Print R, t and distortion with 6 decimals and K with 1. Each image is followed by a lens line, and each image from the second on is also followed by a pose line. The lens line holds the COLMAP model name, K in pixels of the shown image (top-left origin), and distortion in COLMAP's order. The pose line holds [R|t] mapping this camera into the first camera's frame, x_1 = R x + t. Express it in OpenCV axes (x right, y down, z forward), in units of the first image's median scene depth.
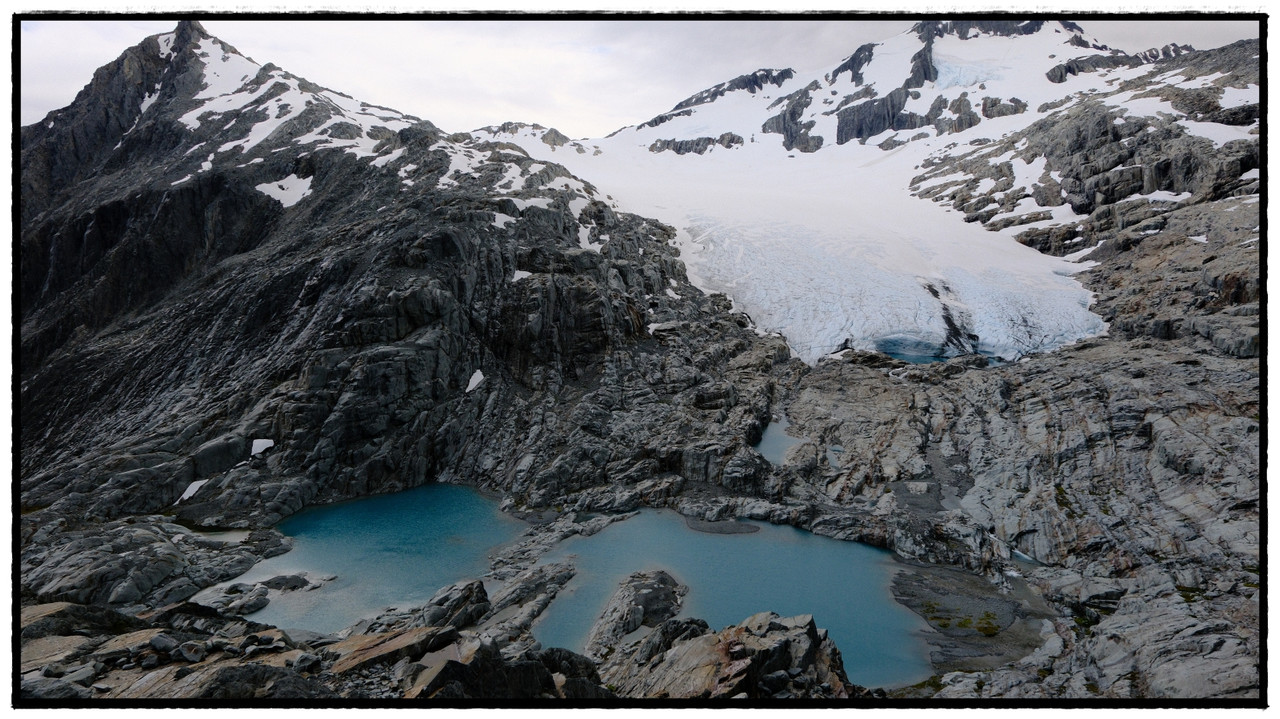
lens RADIAL K [[868.3, 0, 640.0], [0, 868.3, 359.5], [0, 0, 1]] dist [-0.024135, 0.005277]
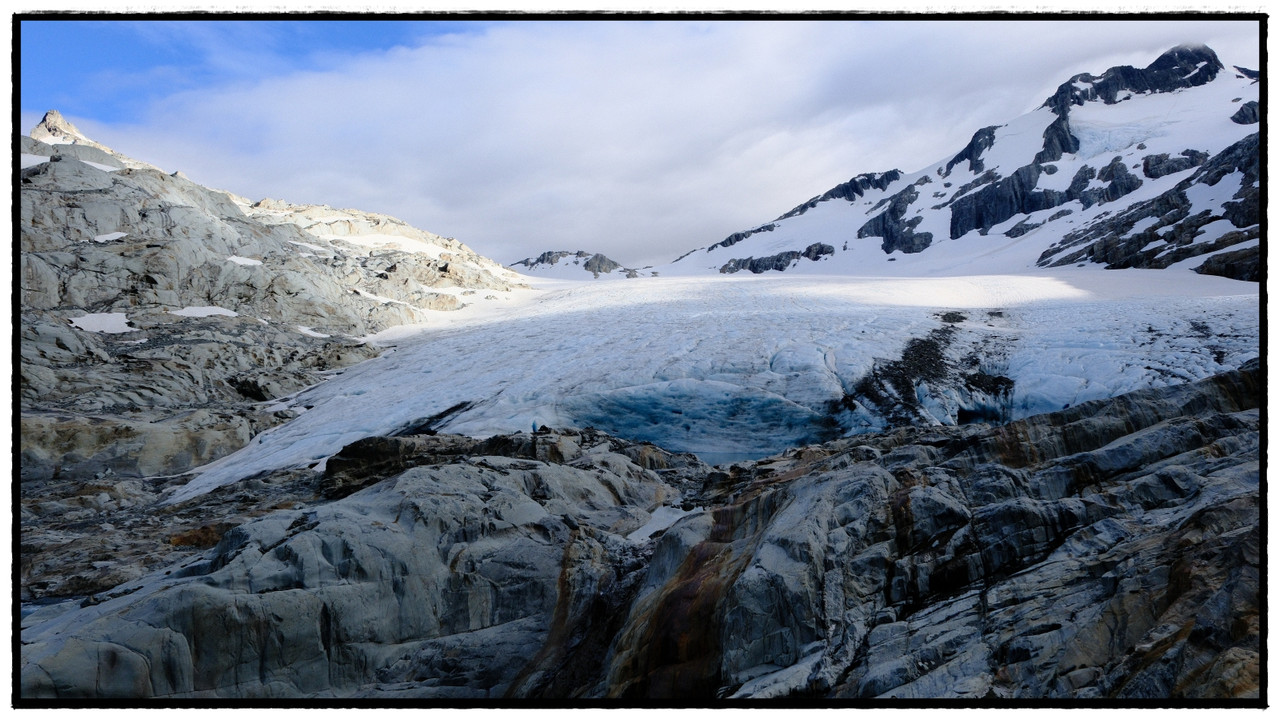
lens RADIAL K [[868.3, 0, 640.0], [0, 868.3, 359.5], [0, 0, 1]] dist [-0.024135, 0.005277]
pose [[0.978236, -0.068712, -0.195789, 0.105725], [0.028813, 0.979420, -0.199764, 0.005637], [0.205486, 0.189775, 0.960084, 0.229376]]
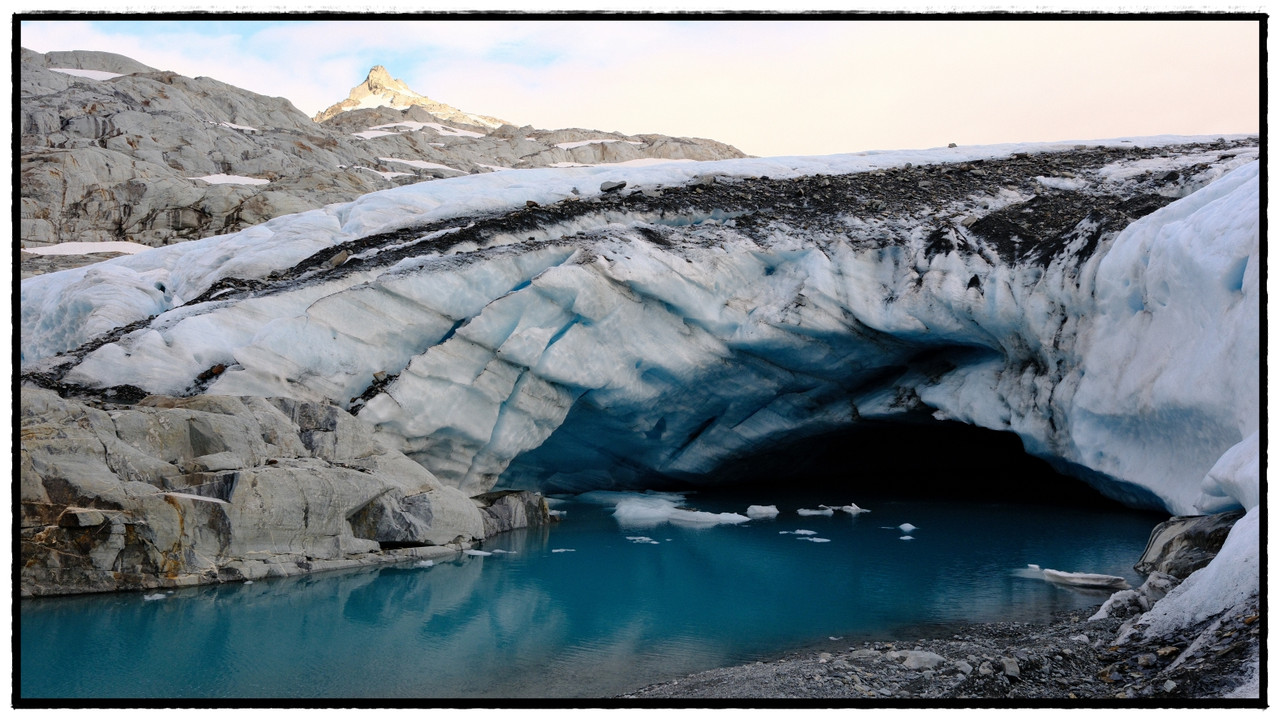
lens RADIAL K [[1111.2, 0, 640.0], [0, 1111.2, 359.5], [0, 0, 1]] dist [-0.008146, -0.002122]
pose [[0.771689, -0.085965, -0.630164, 0.131617], [-0.041348, 0.981946, -0.184588, 0.000195], [0.634655, 0.168501, 0.754202, 0.294656]]
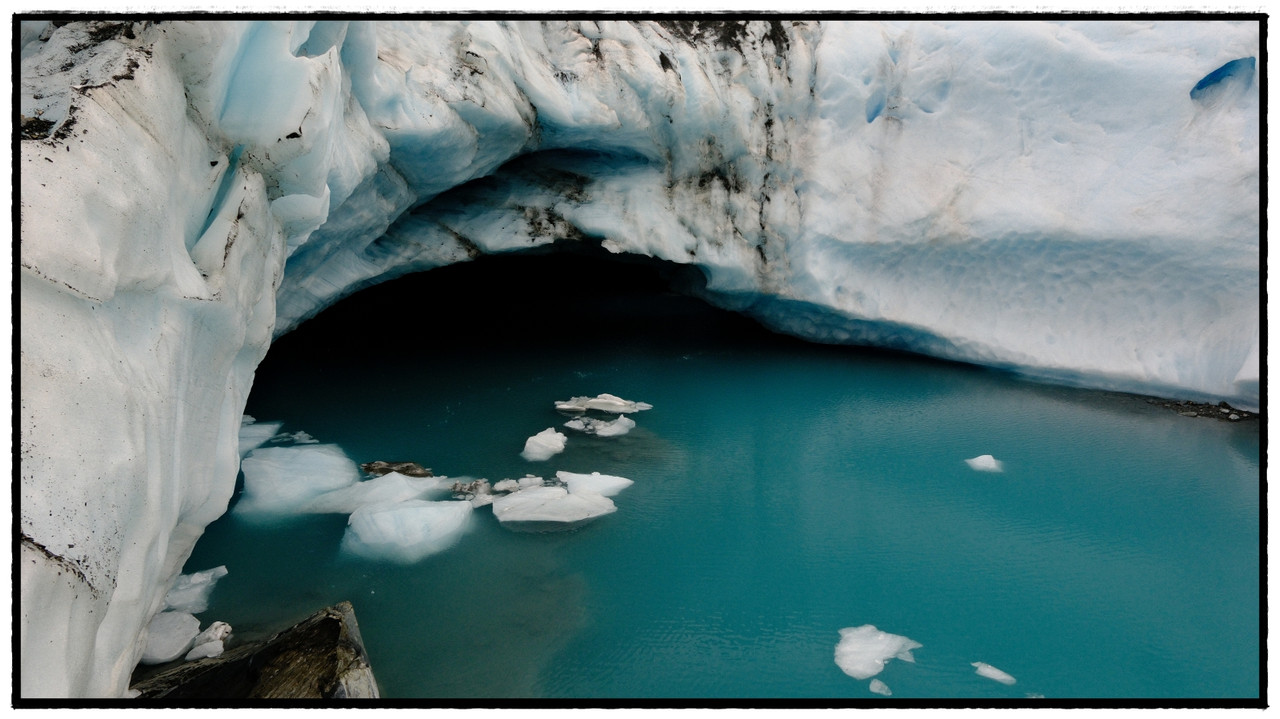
lens RADIAL K [[868.3, 0, 640.0], [0, 868.3, 359.5], [0, 0, 1]] dist [-0.024135, 0.005277]
pose [[0.976908, -0.106260, 0.185362, 0.118167], [0.095005, 0.993110, 0.068607, -0.002628], [-0.191375, -0.049413, 0.980272, 0.303975]]
